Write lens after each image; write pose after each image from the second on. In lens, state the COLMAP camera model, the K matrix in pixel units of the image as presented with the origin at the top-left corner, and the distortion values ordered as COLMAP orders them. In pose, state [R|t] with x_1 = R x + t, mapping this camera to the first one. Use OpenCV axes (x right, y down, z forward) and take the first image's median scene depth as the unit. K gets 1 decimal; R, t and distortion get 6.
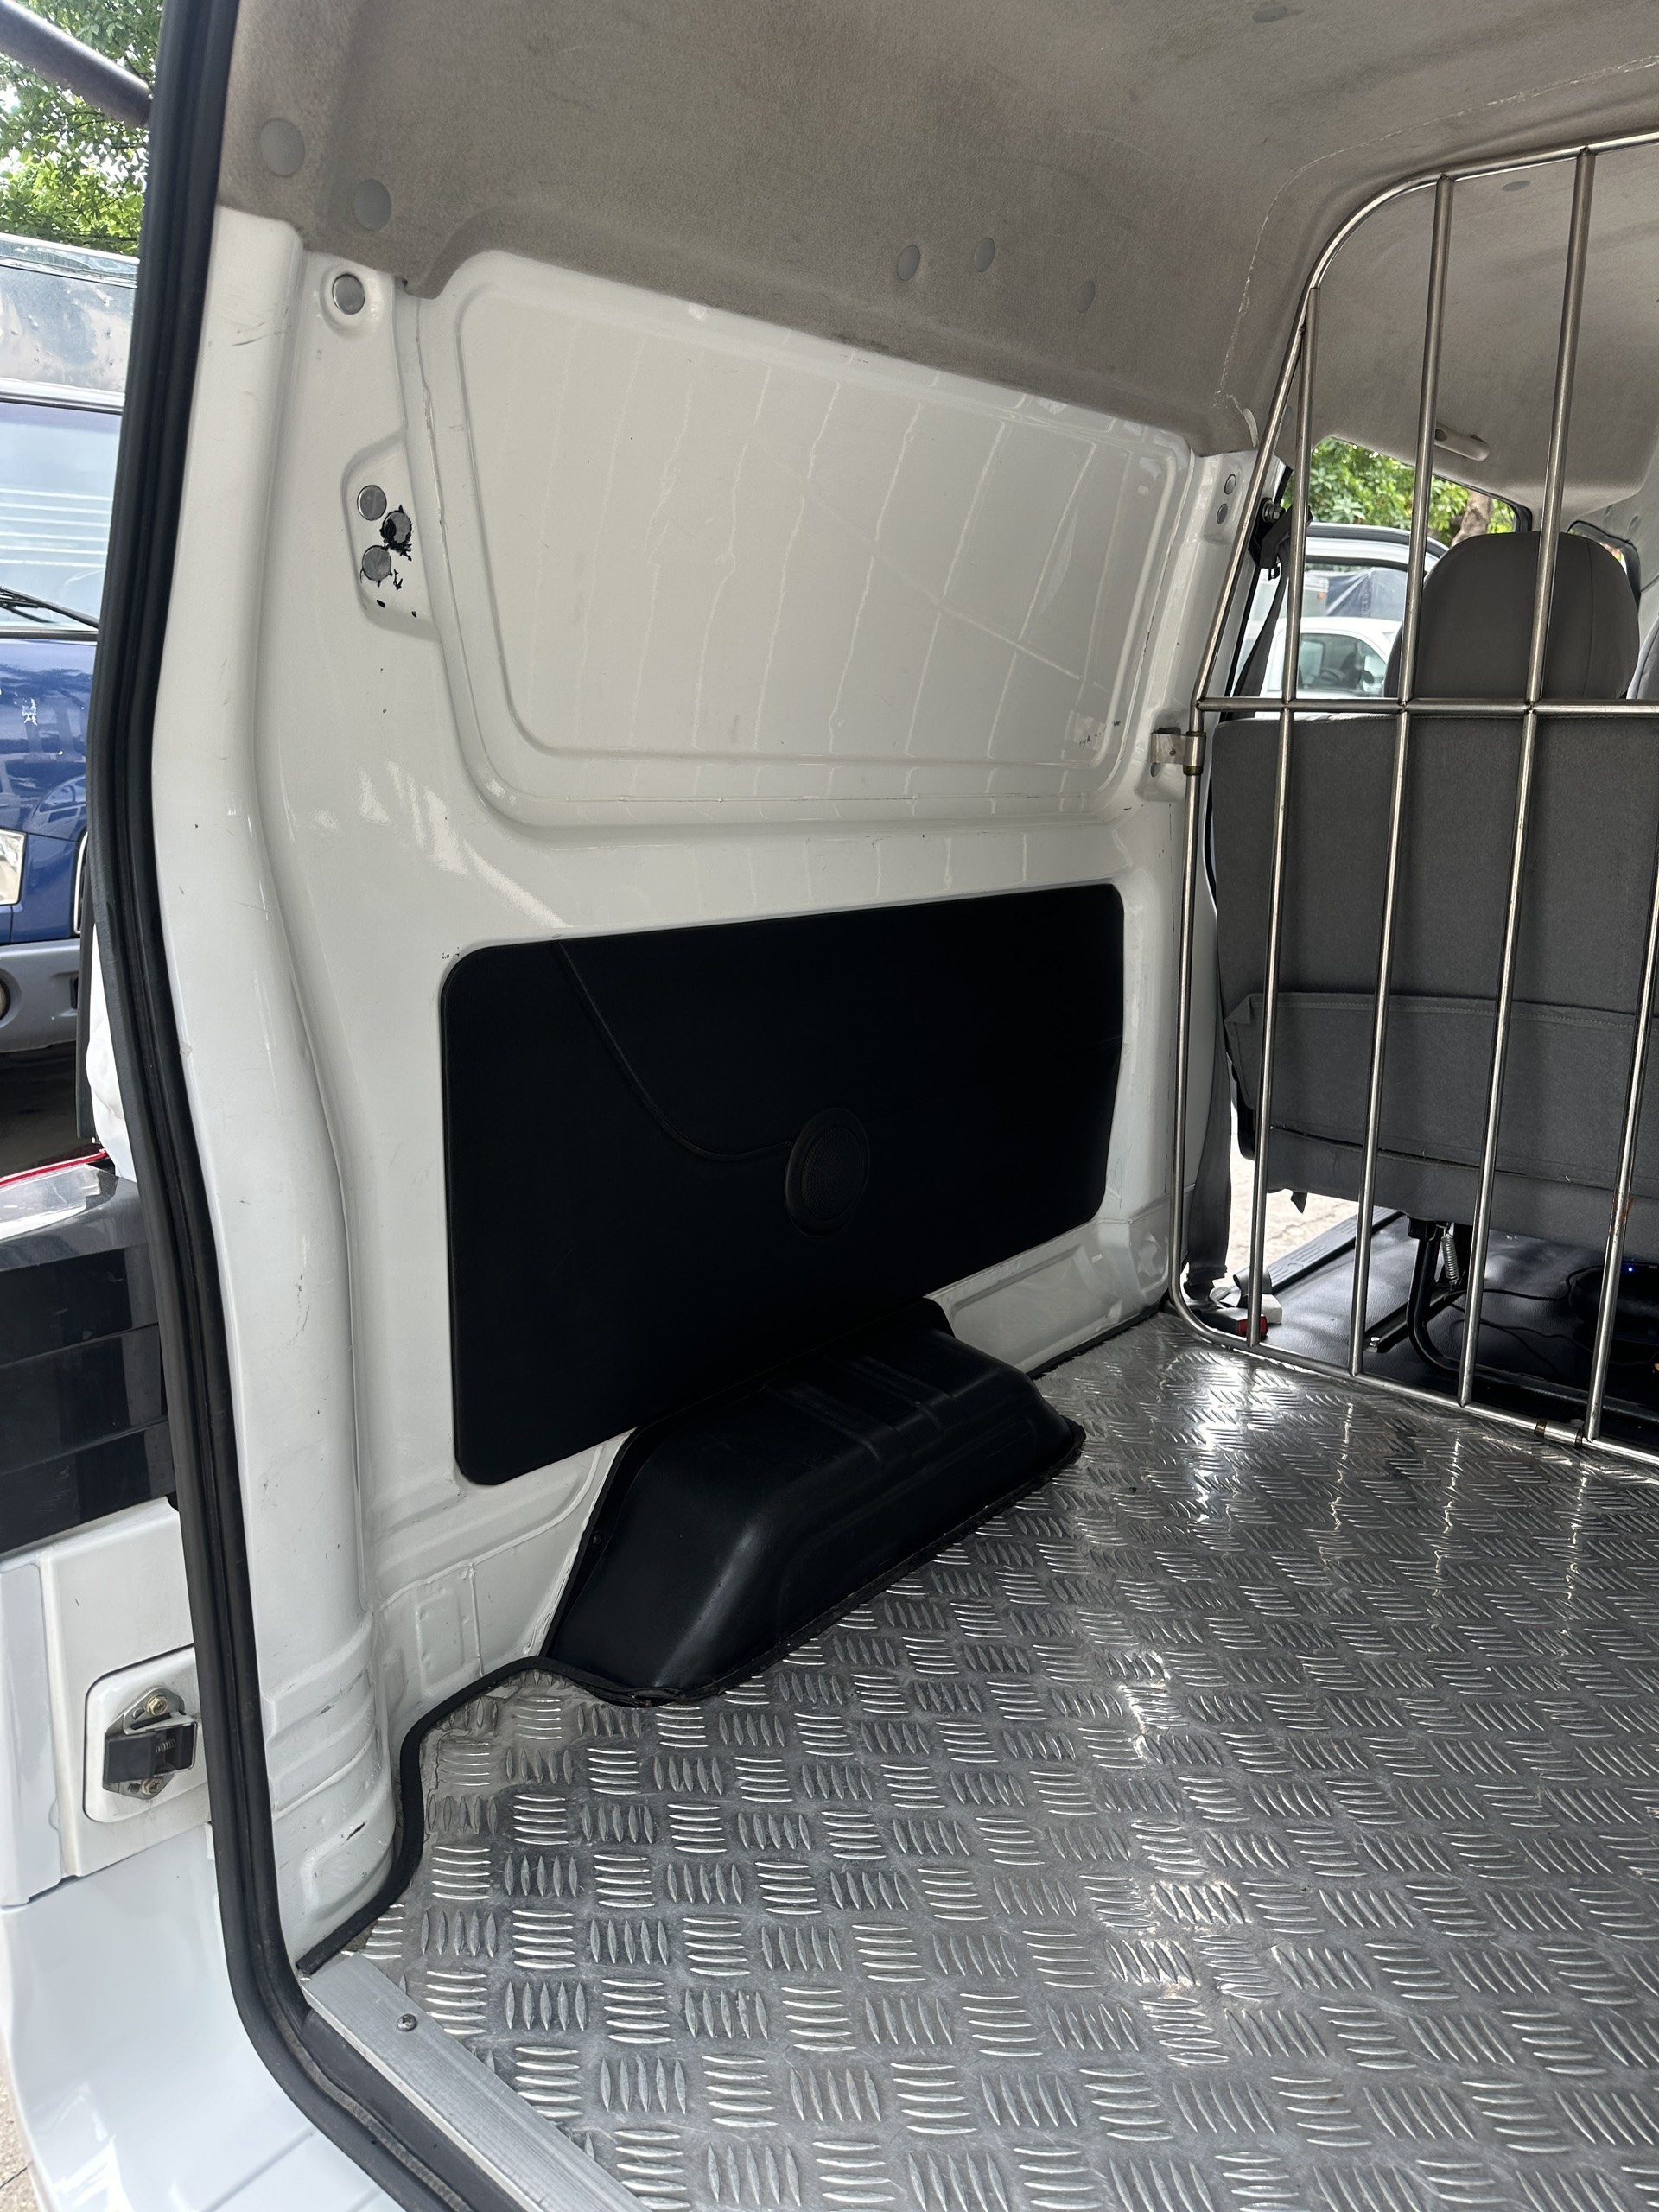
lens RADIAL K [[1591.1, 0, 811.3], [0, 1591.1, 1111.2], [0, 0, 1]] dist [0.034775, -0.028722]
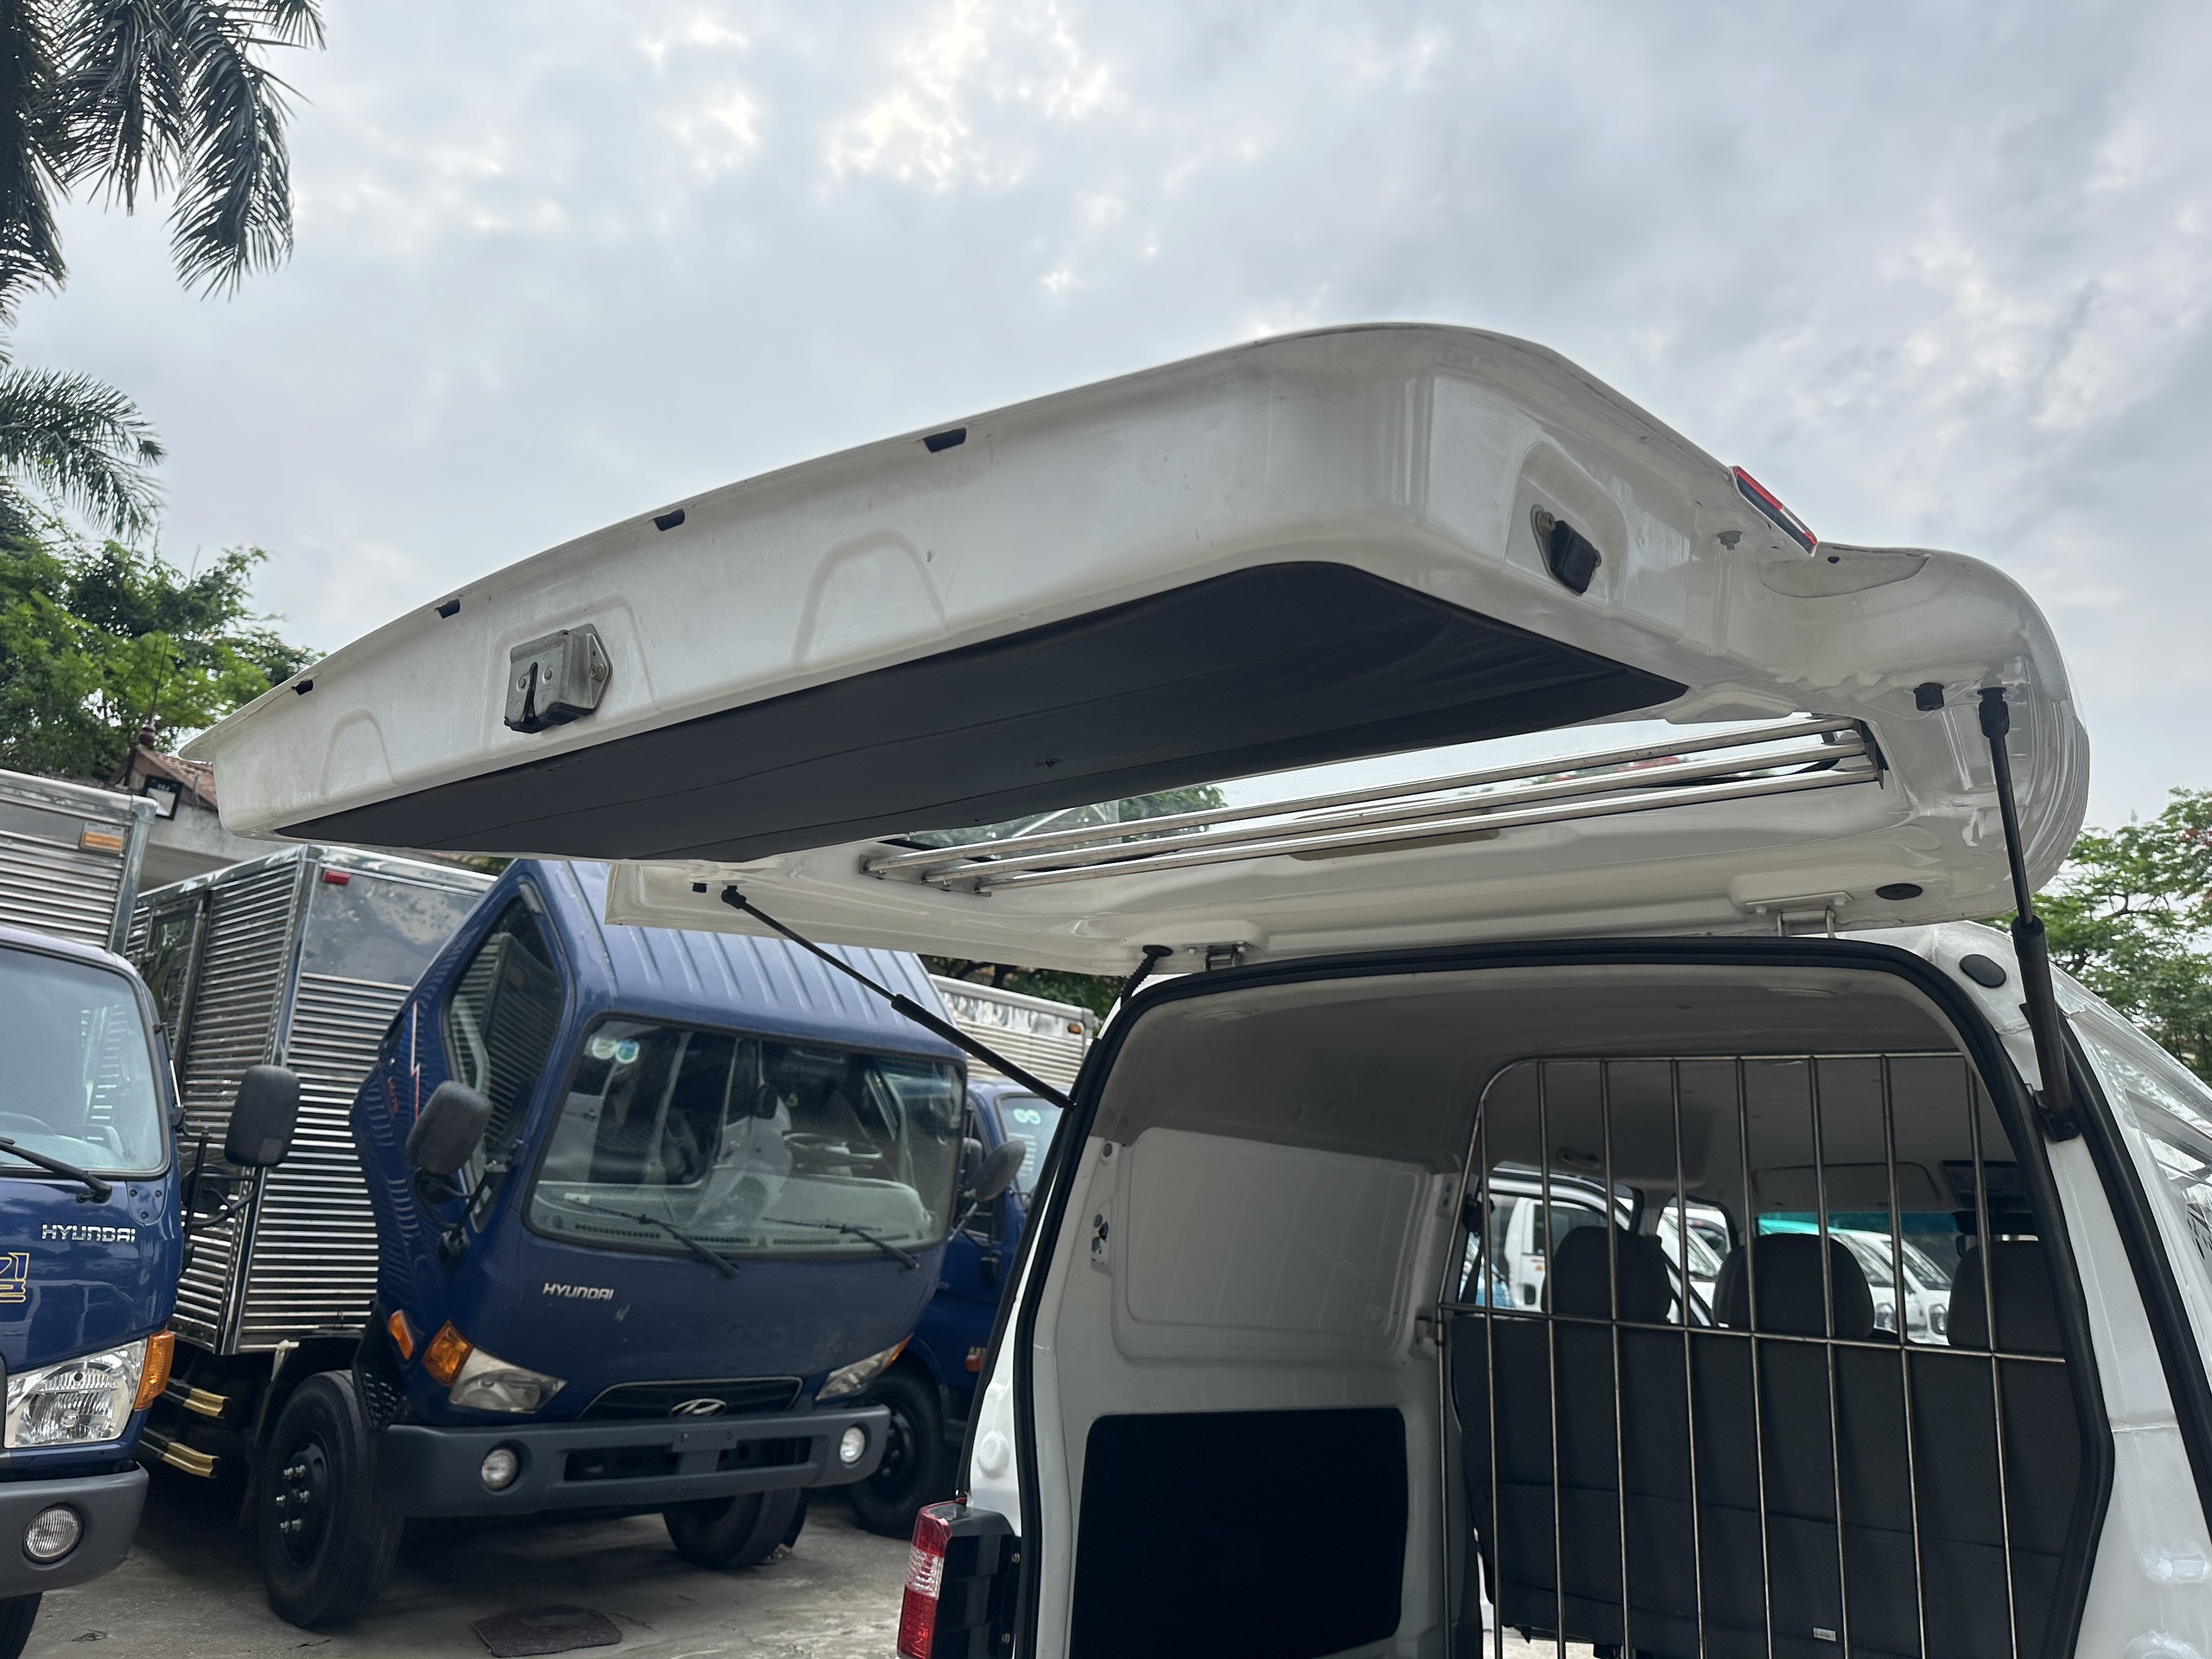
lens RADIAL K [[1591.1, 0, 1093.9], [0, 1591.1, 817.2], [0, 0, 1]] dist [0.034775, -0.028722]
pose [[0.998588, 0.052842, -0.005399, -0.171954], [-0.048847, 0.873636, -0.484122, 0.160443], [-0.020865, 0.483702, 0.874984, -0.860196]]
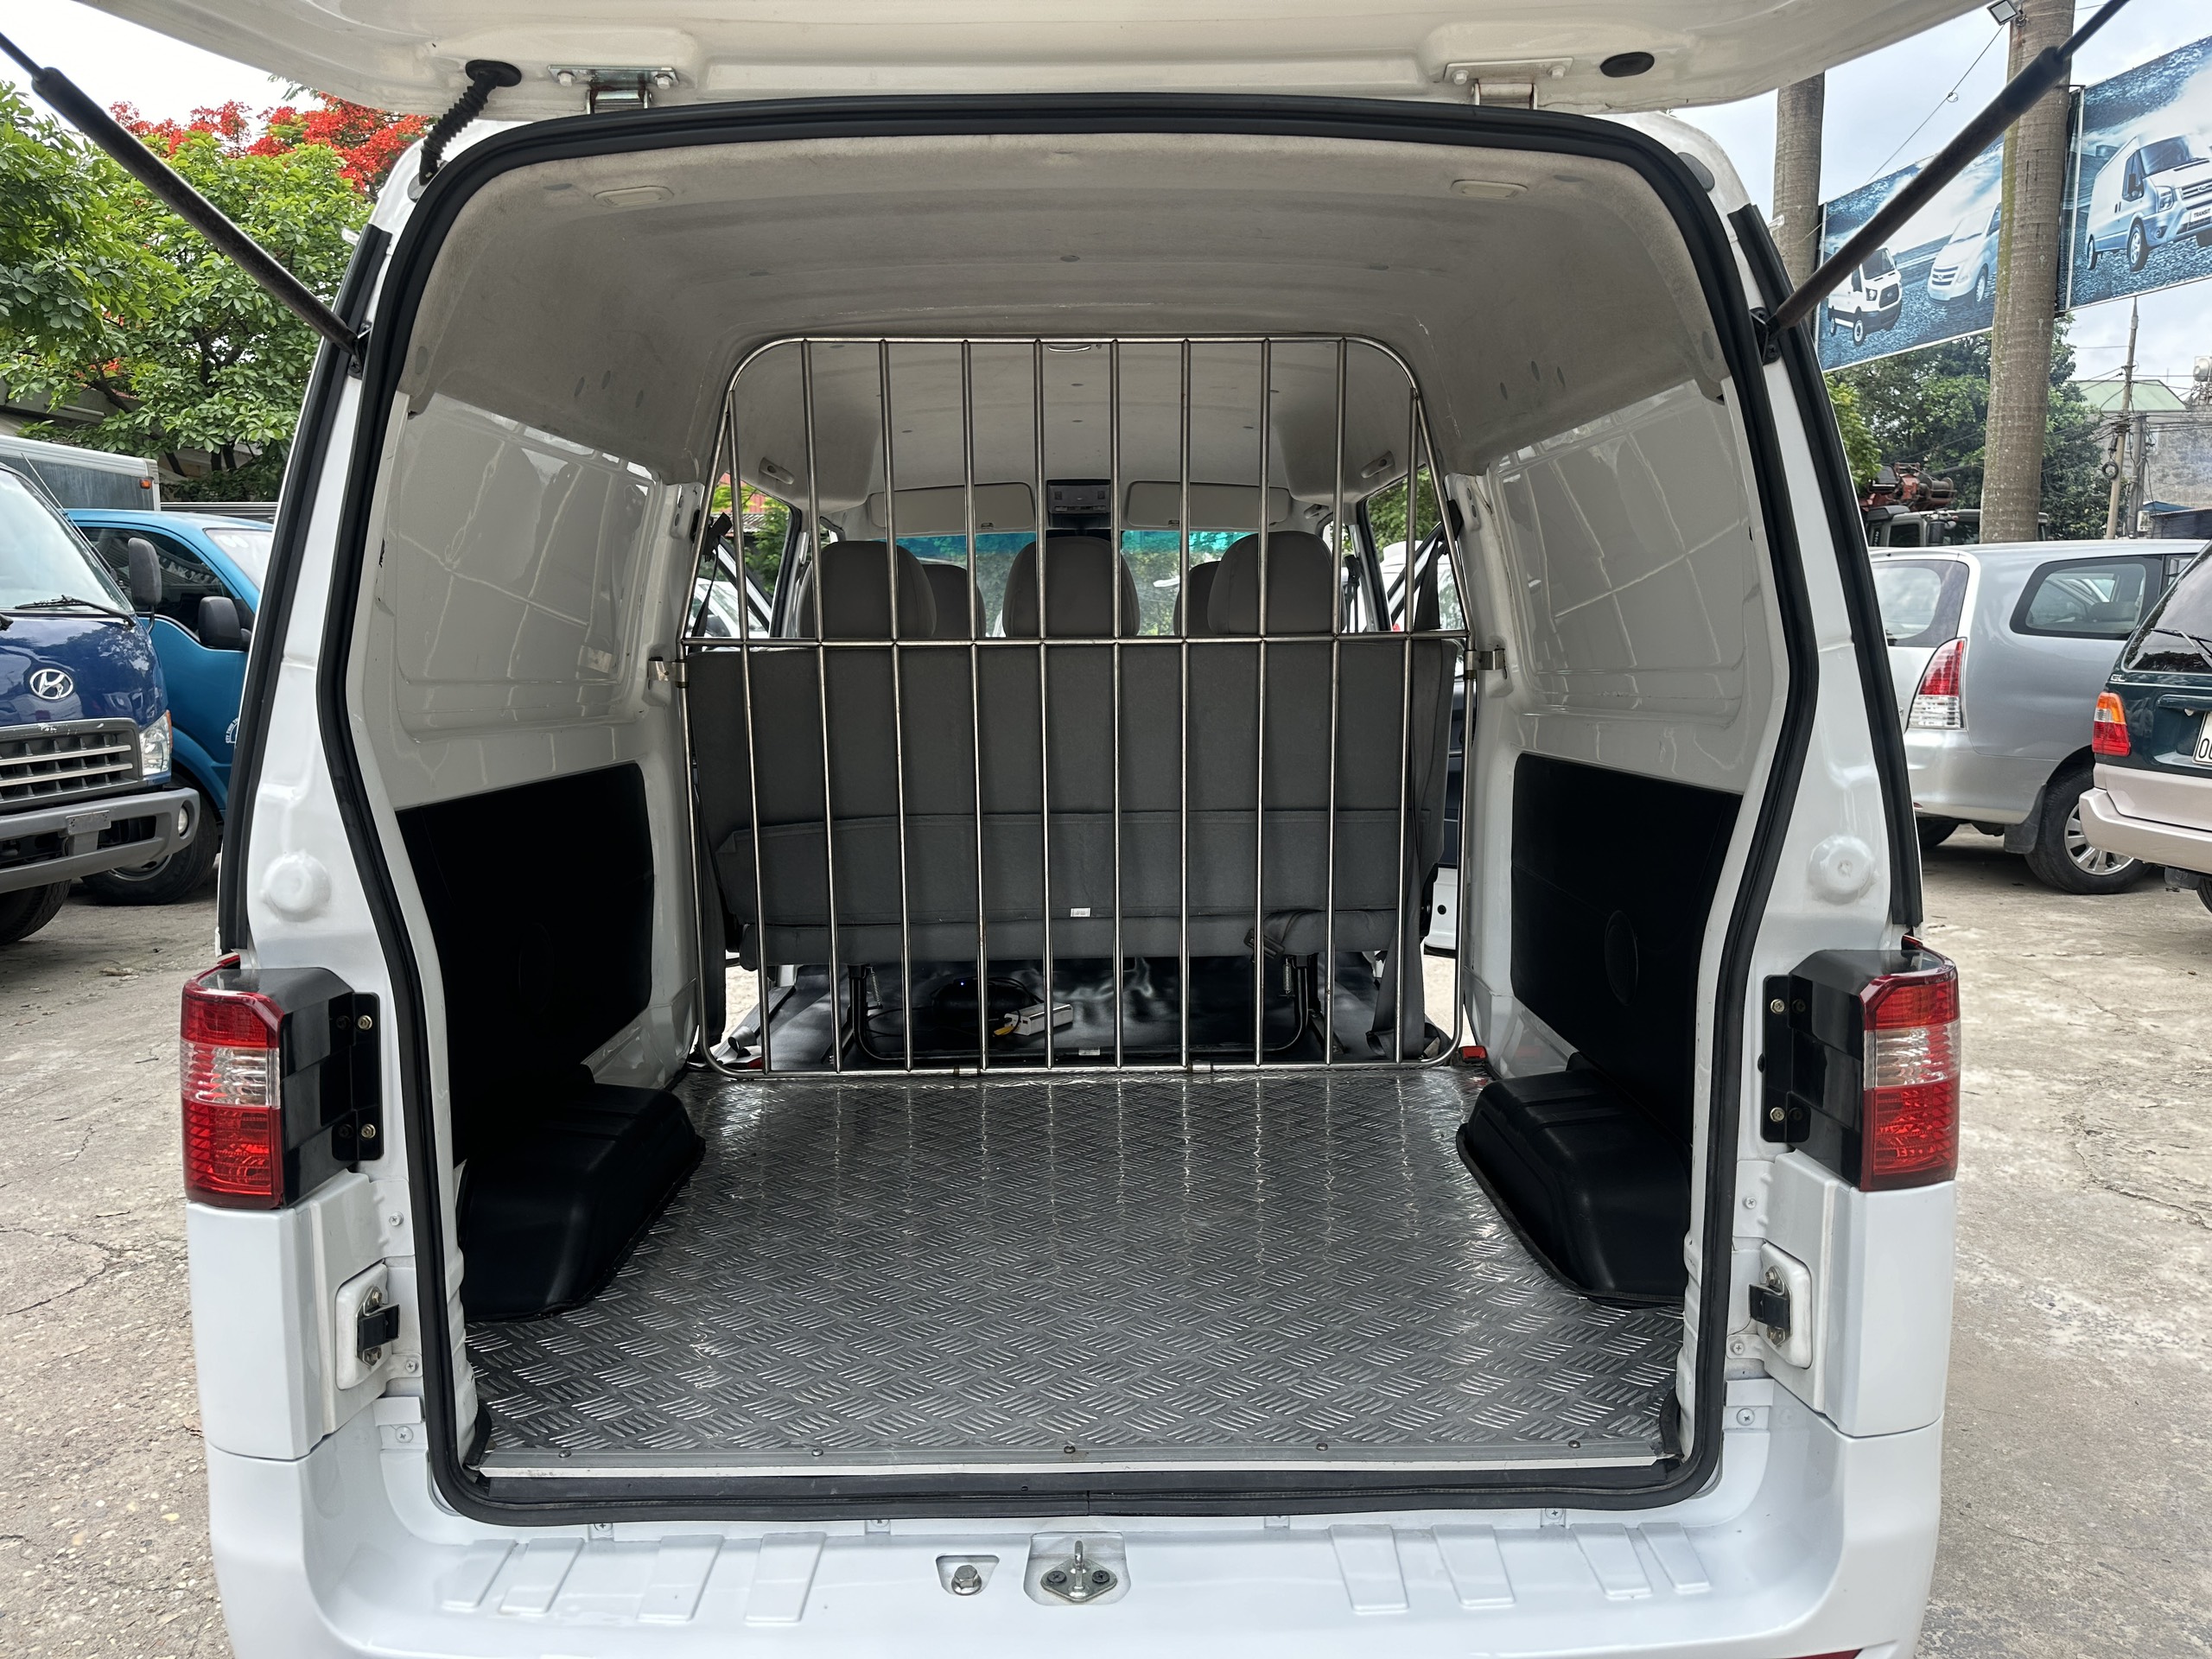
lens RADIAL K [[1591.1, 0, 1094.9], [0, 1591.1, 834.0], [0, 0, 1]] dist [0.034775, -0.028722]
pose [[0.760972, -0.097503, 0.641416, -0.452617], [0.176897, 0.982366, -0.060538, 0.083469], [-0.624203, 0.159532, 0.764801, -0.365981]]
